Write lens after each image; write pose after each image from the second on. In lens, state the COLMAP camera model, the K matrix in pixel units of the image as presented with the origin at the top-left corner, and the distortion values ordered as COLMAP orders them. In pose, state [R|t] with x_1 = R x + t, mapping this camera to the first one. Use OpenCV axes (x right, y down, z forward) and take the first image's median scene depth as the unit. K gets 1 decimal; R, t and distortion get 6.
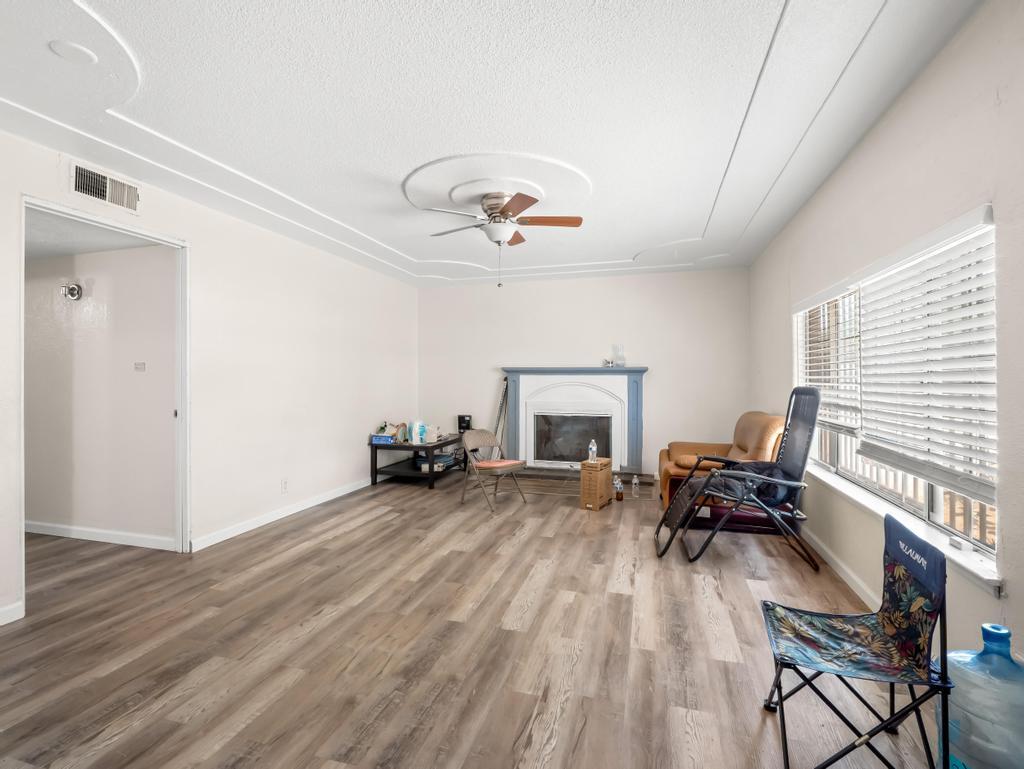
lens RADIAL K [[493.1, 0, 508.0], [0, 493.1, 377.8], [0, 0, 1]] dist [-0.010776, -0.004172]
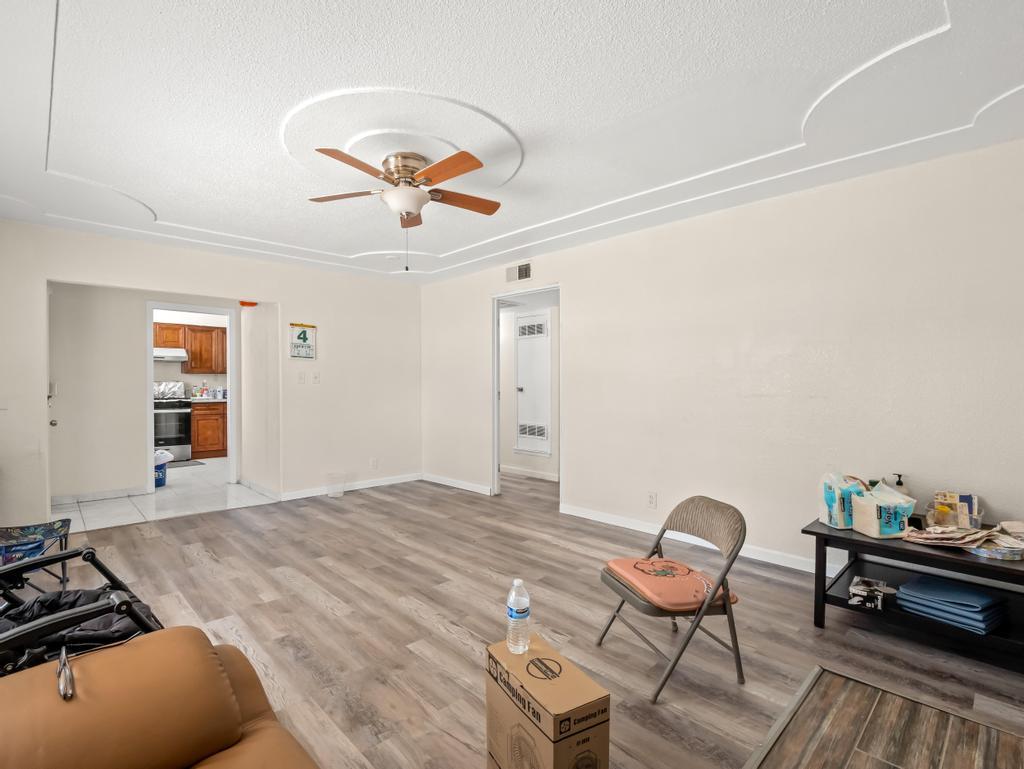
lens RADIAL K [[493.1, 0, 506.1], [0, 493.1, 379.7], [0, 0, 1]] dist [-0.010776, -0.004172]
pose [[-0.493061, 0.000323, -0.869995, 0.580735], [0.002586, 0.999996, -0.001094, -0.006736], [0.869991, -0.002789, -0.493060, 1.463648]]
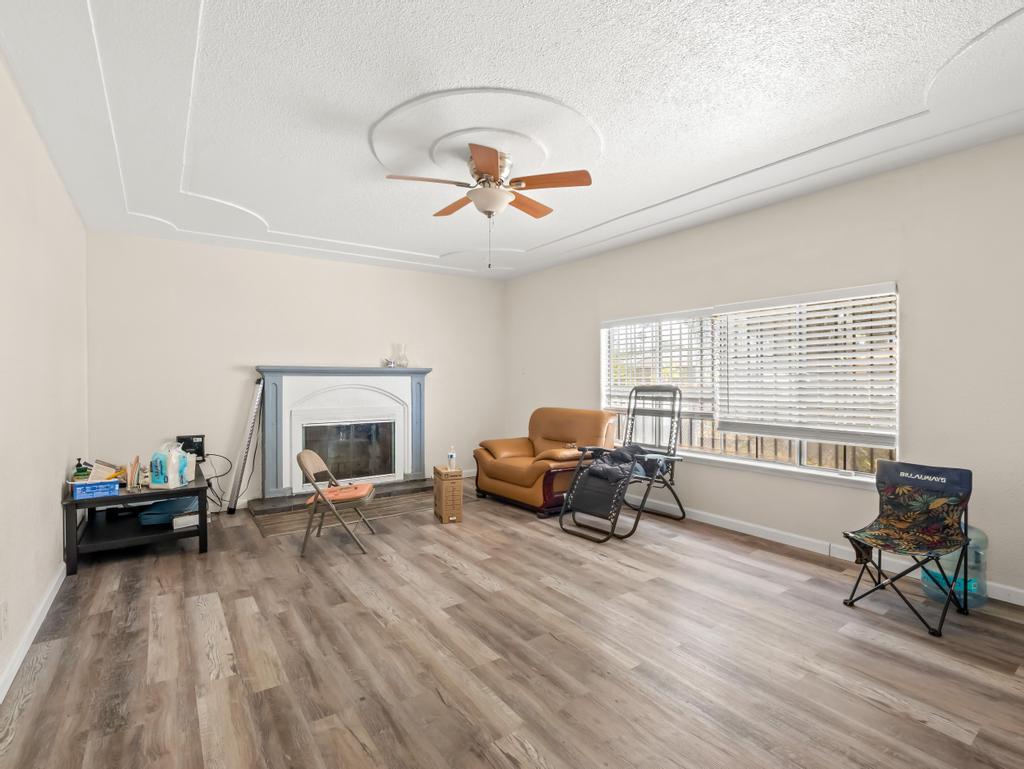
lens RADIAL K [[493.1, 0, 505.8], [0, 493.1, 387.6], [0, 0, 1]] dist [-0.010776, -0.004172]
pose [[0.623807, -0.015370, 0.781427, -0.611397], [0.002388, 0.999839, 0.017760, -0.000535], [-0.781575, -0.009212, 0.623743, 0.441644]]
